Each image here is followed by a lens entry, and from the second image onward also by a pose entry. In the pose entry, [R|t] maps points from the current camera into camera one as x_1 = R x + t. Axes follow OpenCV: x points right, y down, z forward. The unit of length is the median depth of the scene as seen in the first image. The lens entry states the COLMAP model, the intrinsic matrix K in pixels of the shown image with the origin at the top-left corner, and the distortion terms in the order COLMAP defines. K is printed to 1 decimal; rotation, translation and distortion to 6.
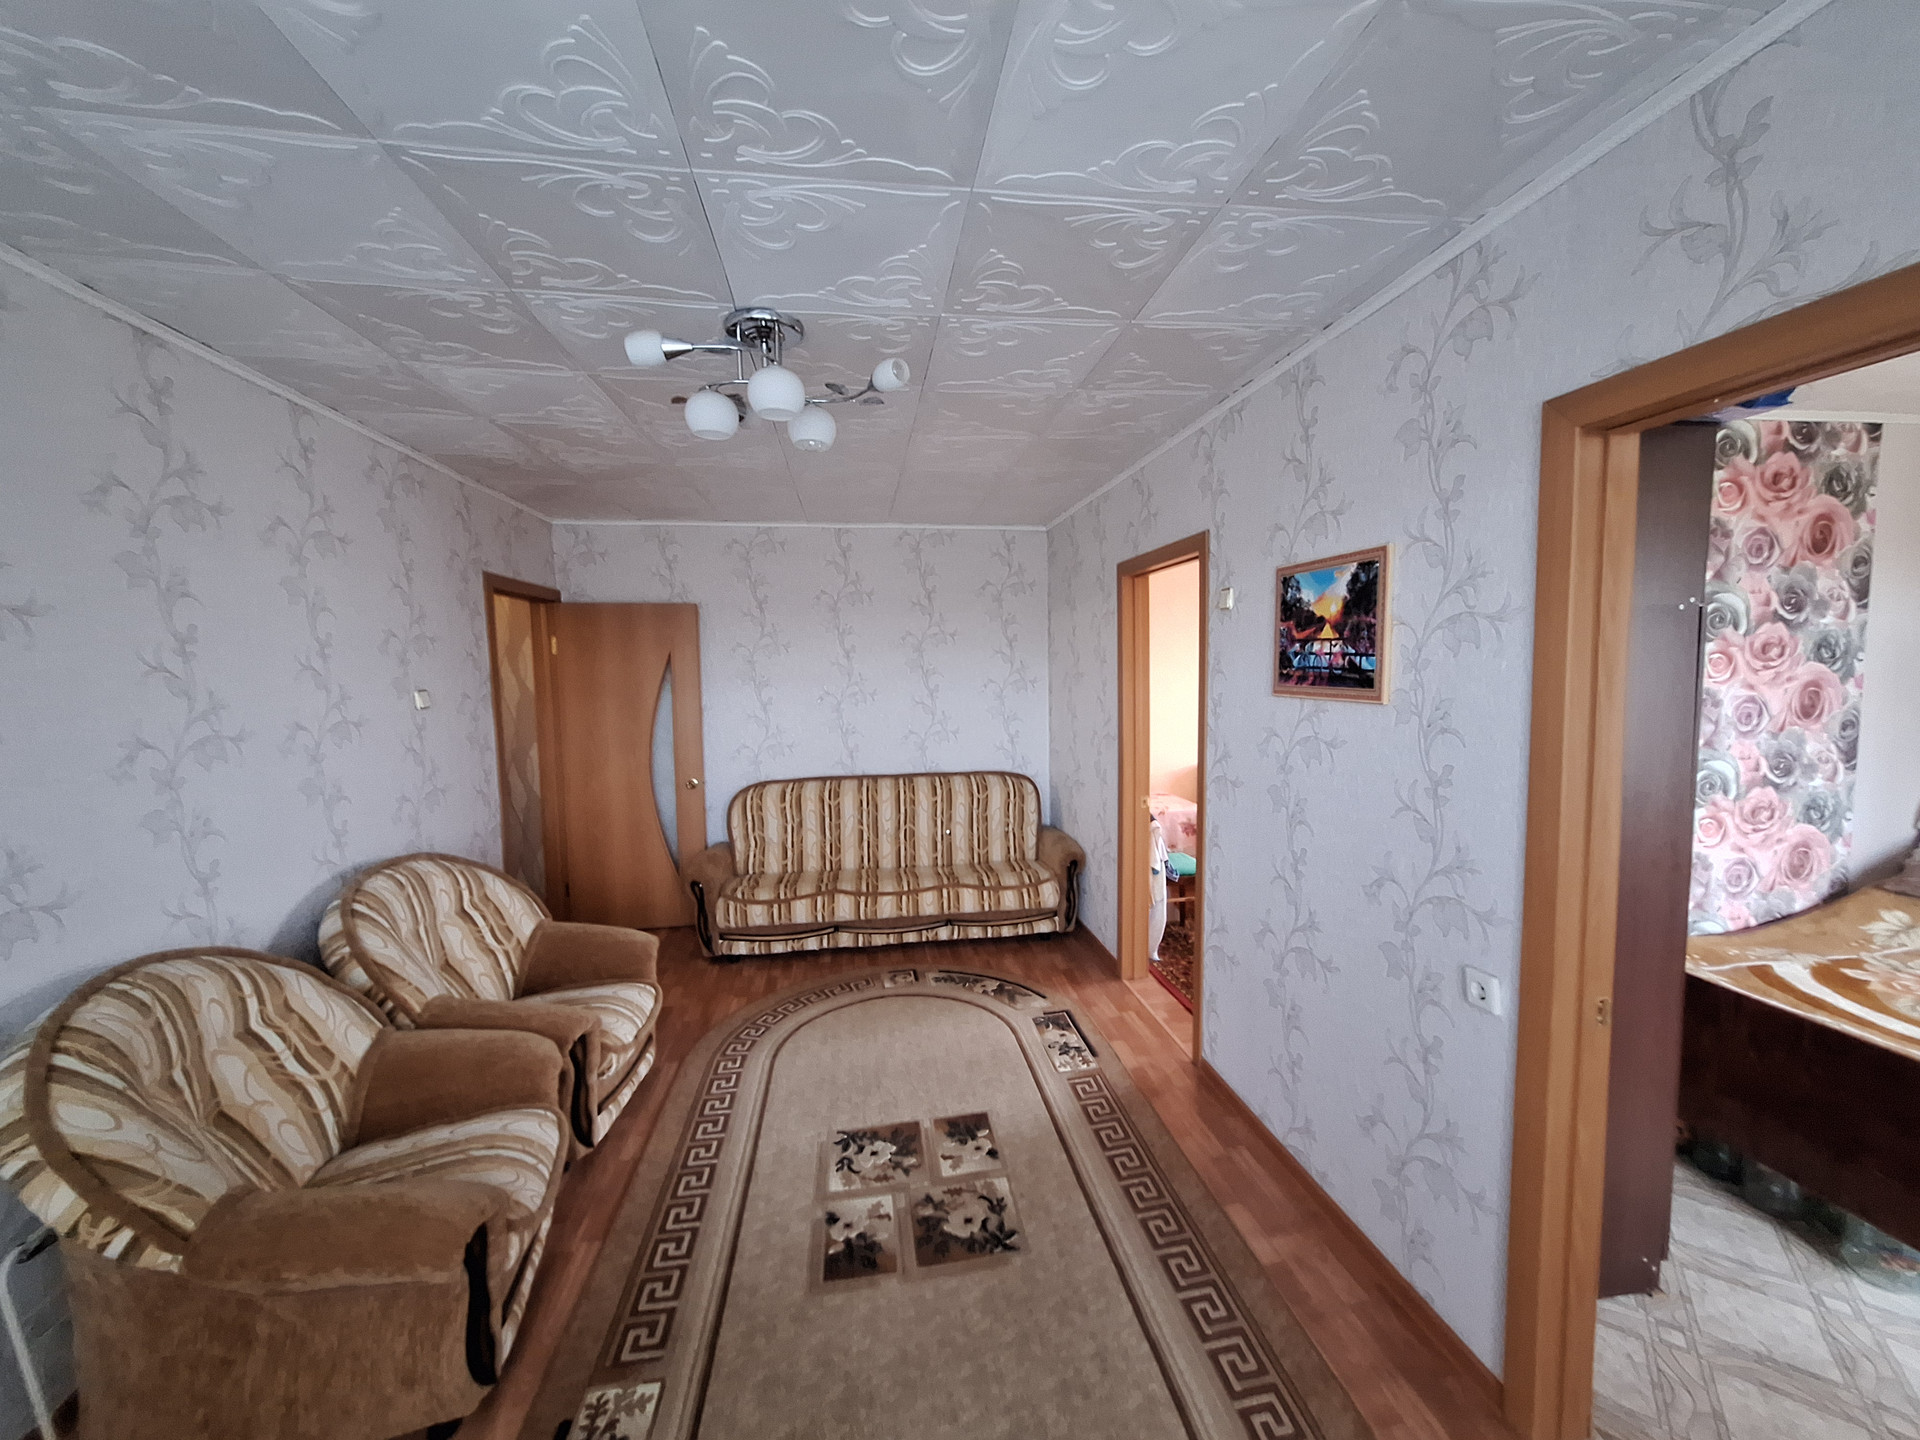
lens RADIAL K [[757.7, 0, 965.7], [0, 757.7, 721.3], [0, 0, 1]] dist [-0.003581, 0.001813]
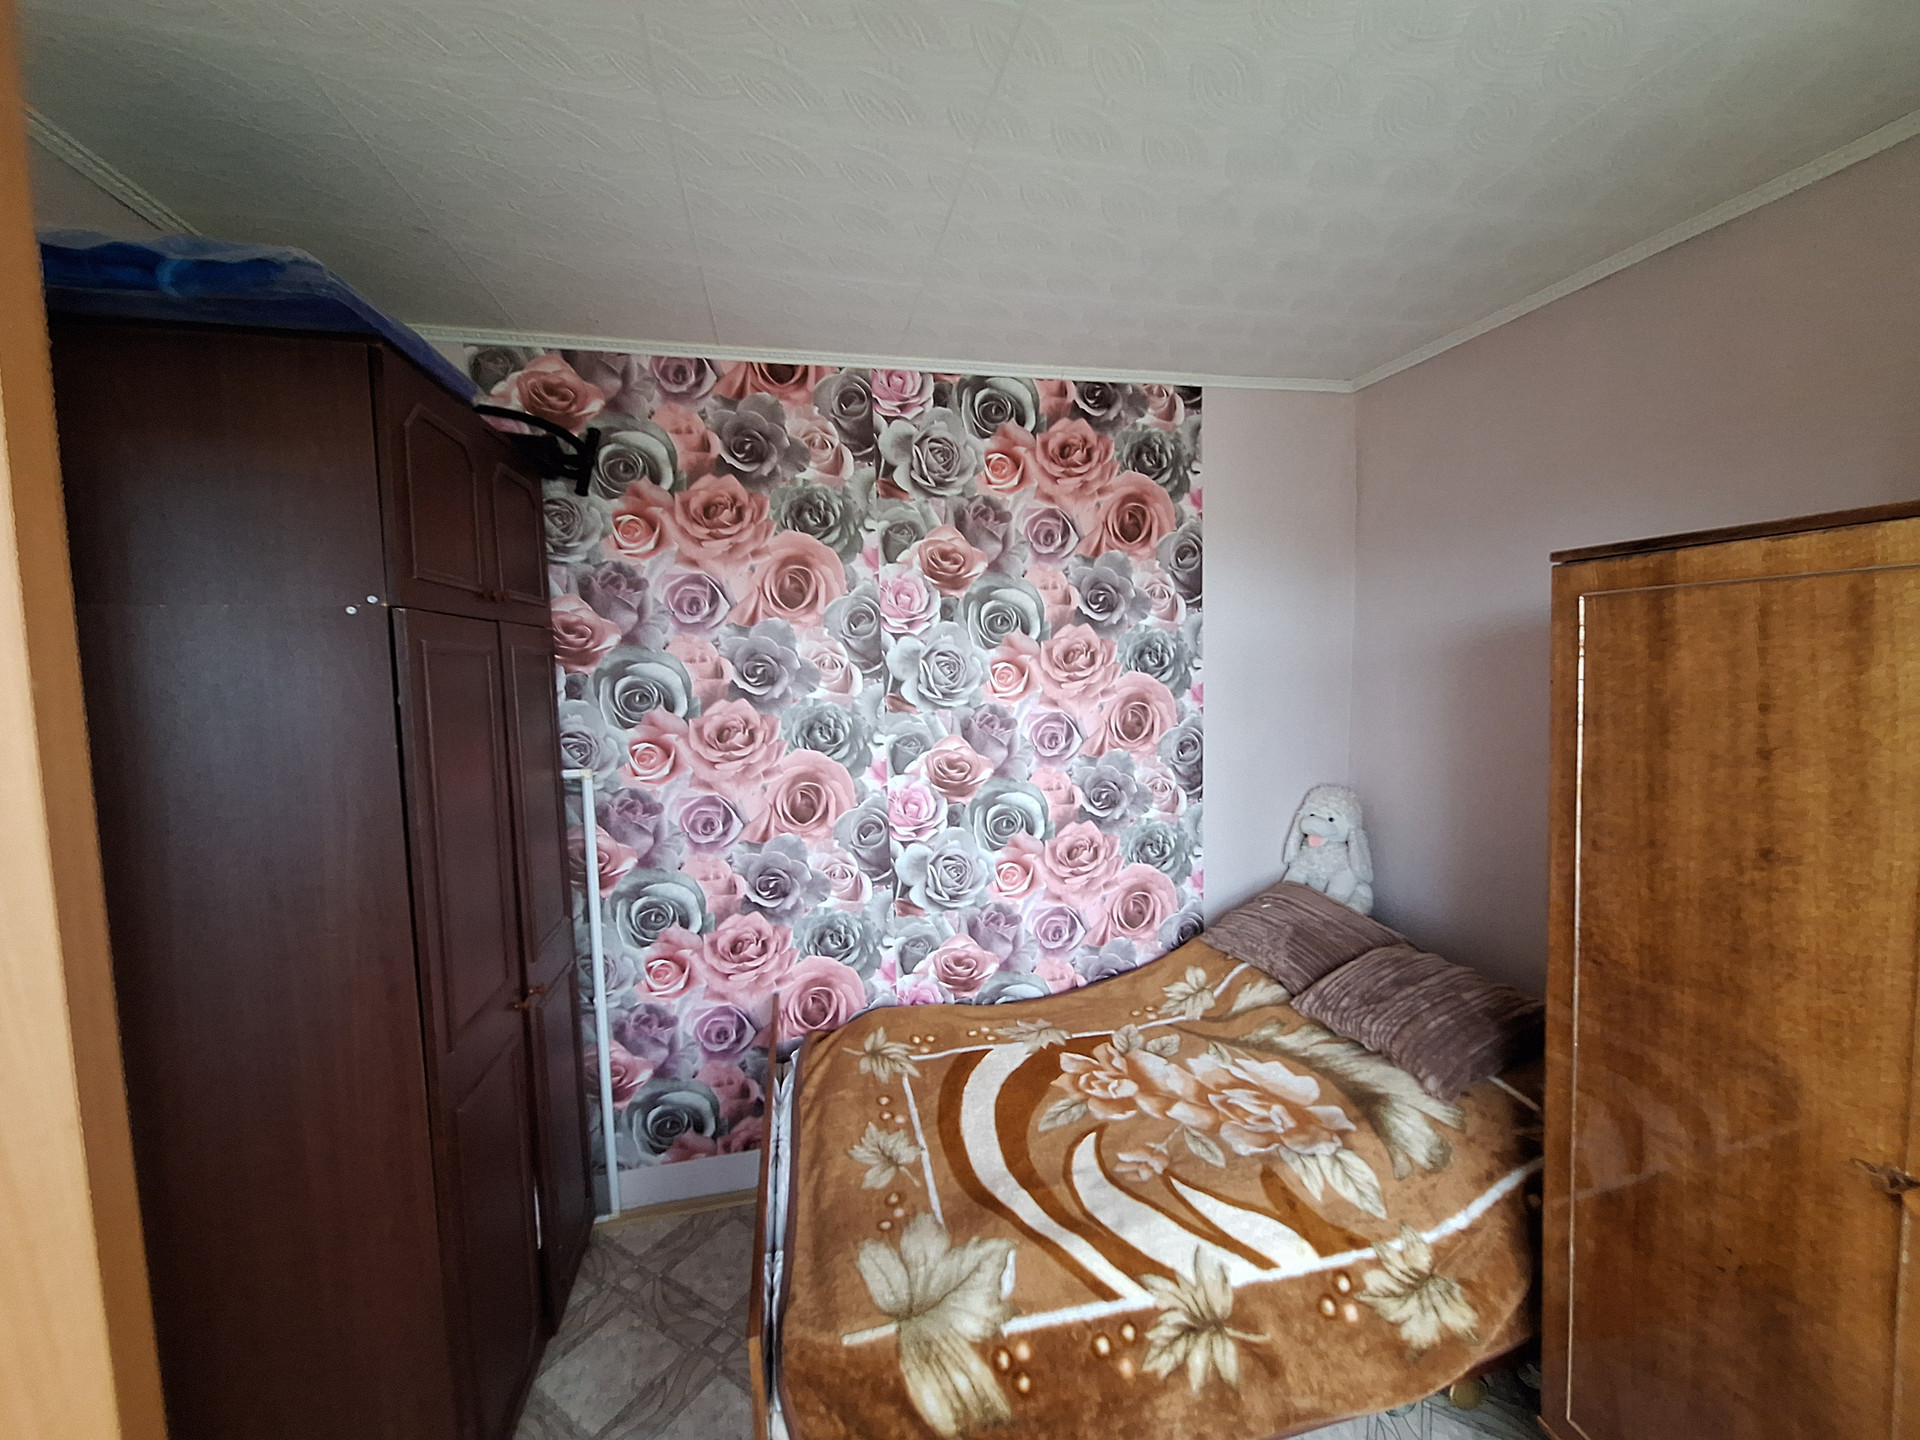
lens RADIAL K [[757.7, 0, 966.7], [0, 757.7, 727.3], [0, 0, 1]] dist [-0.003581, 0.001813]
pose [[0.997251, -0.016035, 0.072345, 0.880282], [0.015392, 0.999837, 0.009429, -0.027536], [-0.072484, -0.008290, 0.997335, 0.177141]]
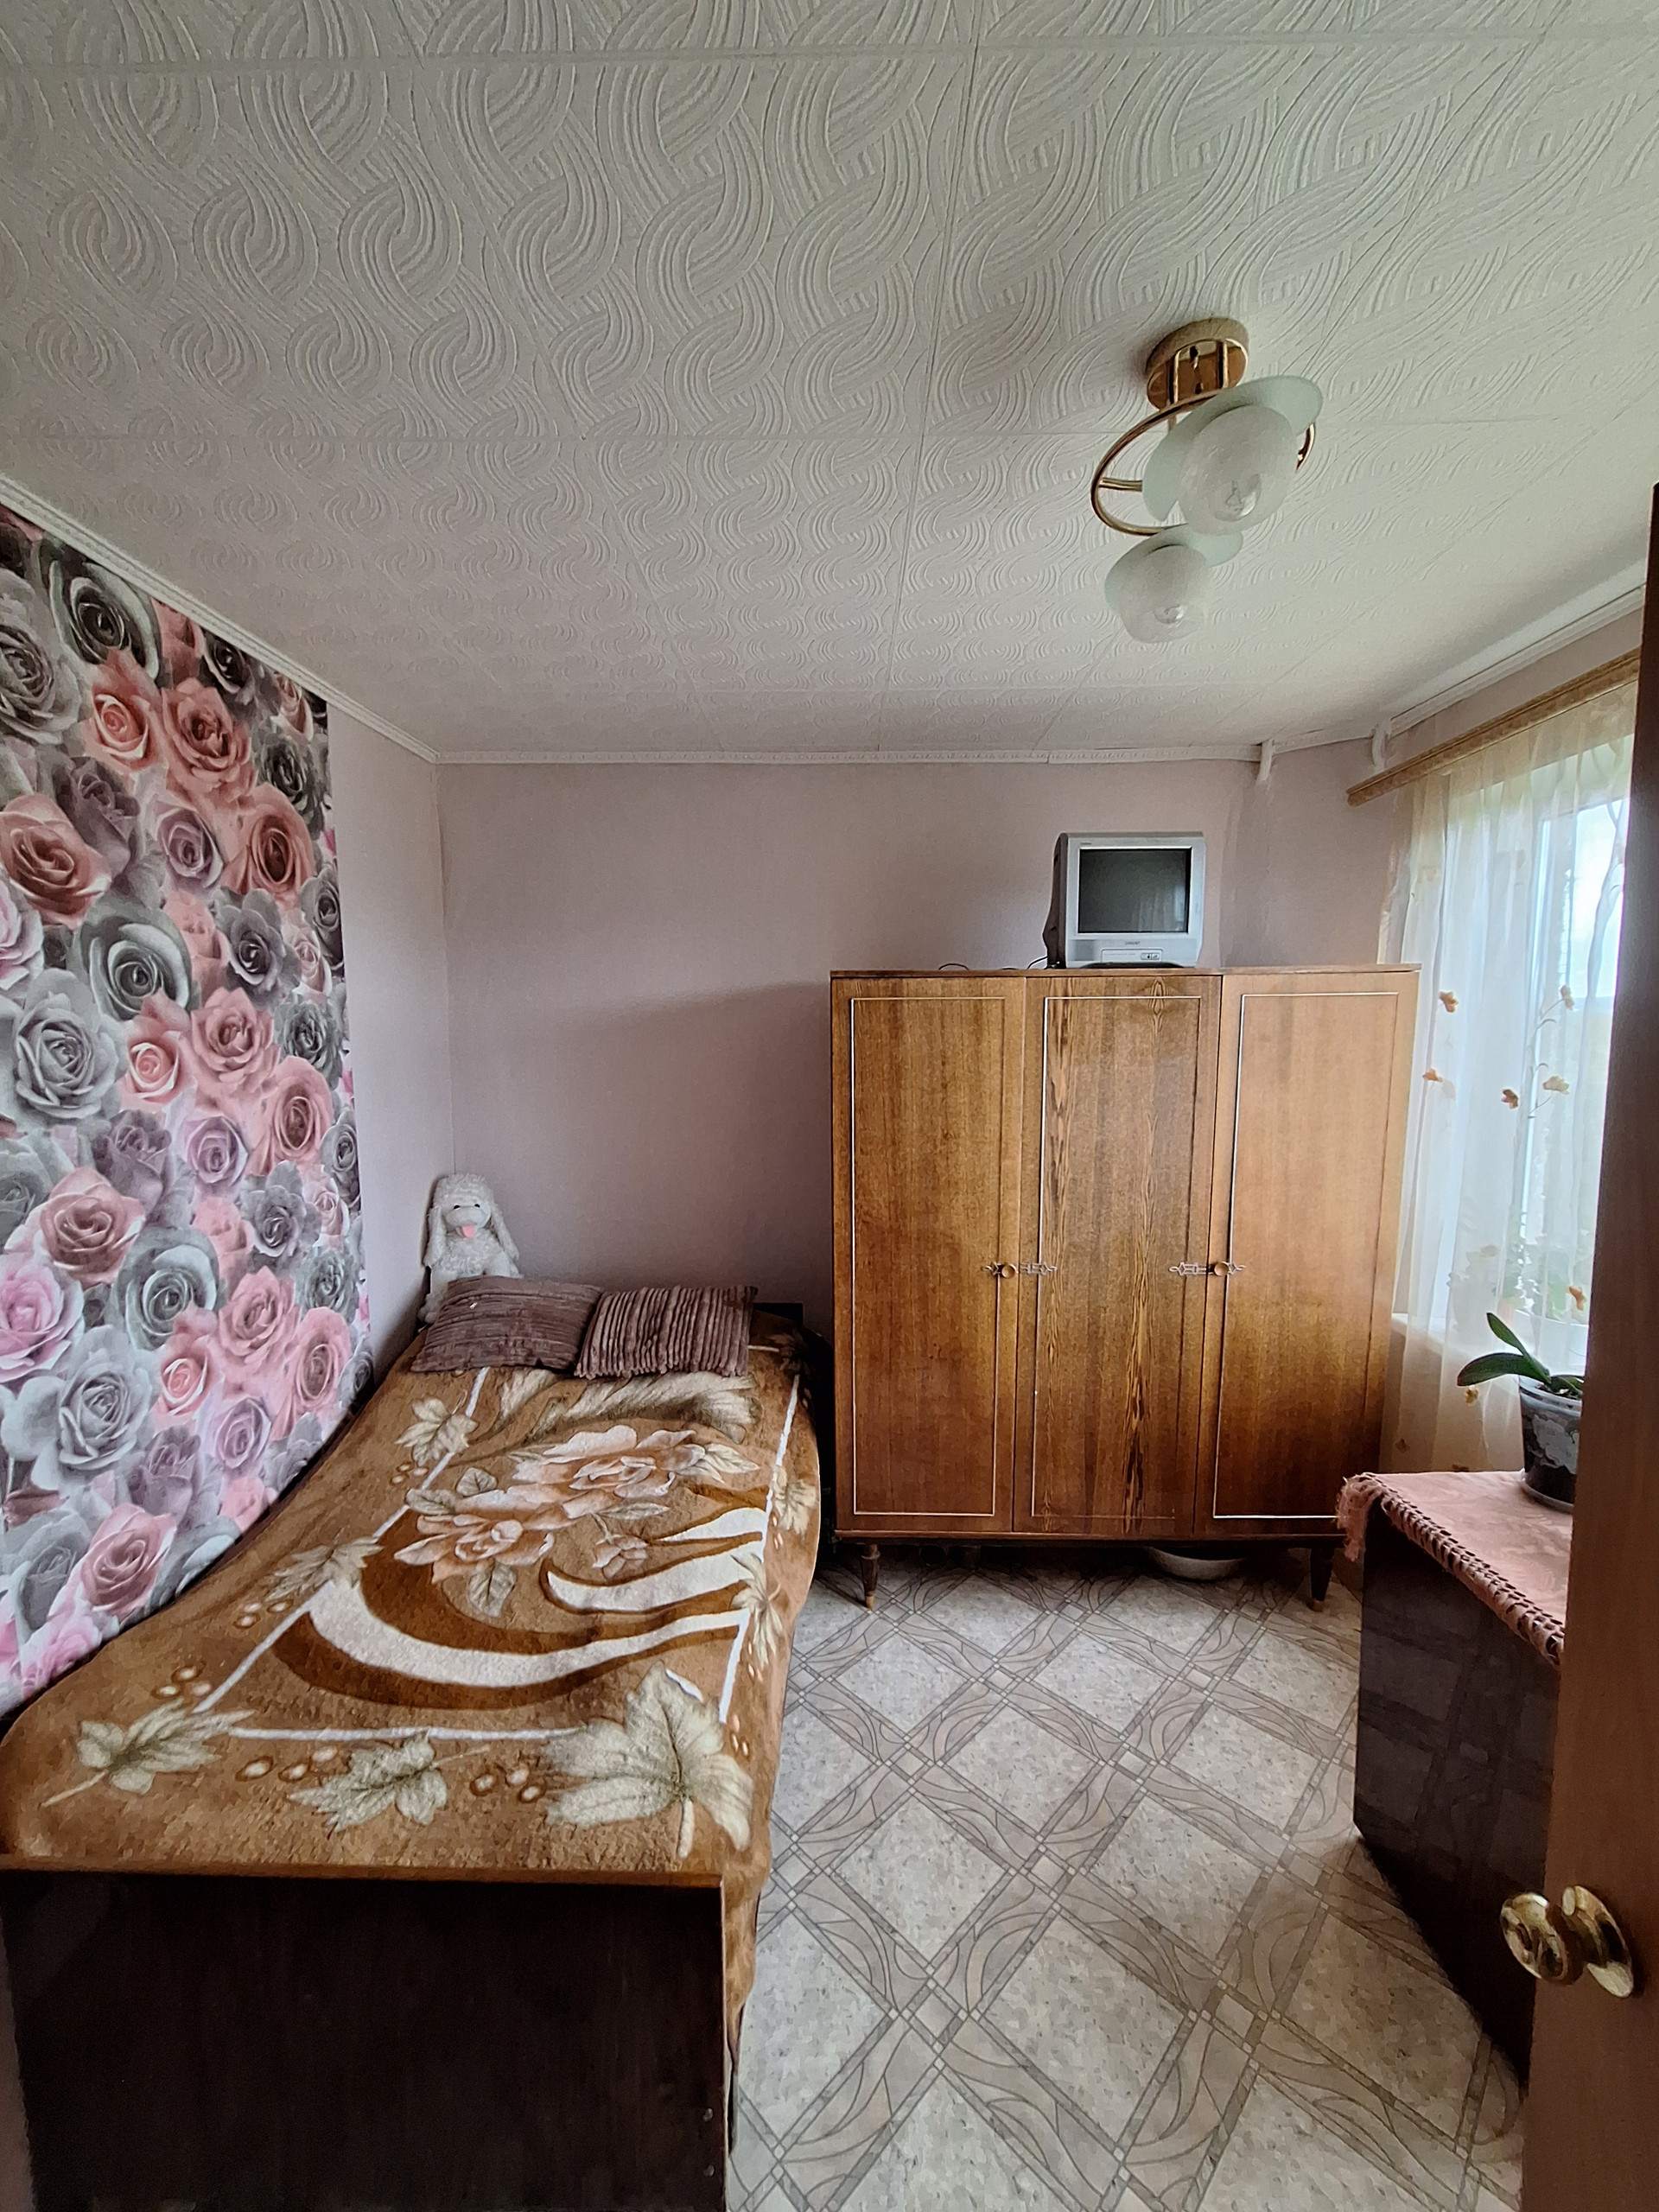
lens RADIAL K [[873.0, 0, 832.9], [0, 873.0, 1124.6], [0, 0, 1]] dist [-0.003581, 0.001813]
pose [[0.171571, -0.095241, 0.980557, 0.486196], [0.082596, 0.993202, 0.082017, -0.044407], [-0.981703, 0.066918, 0.178271, 0.438620]]
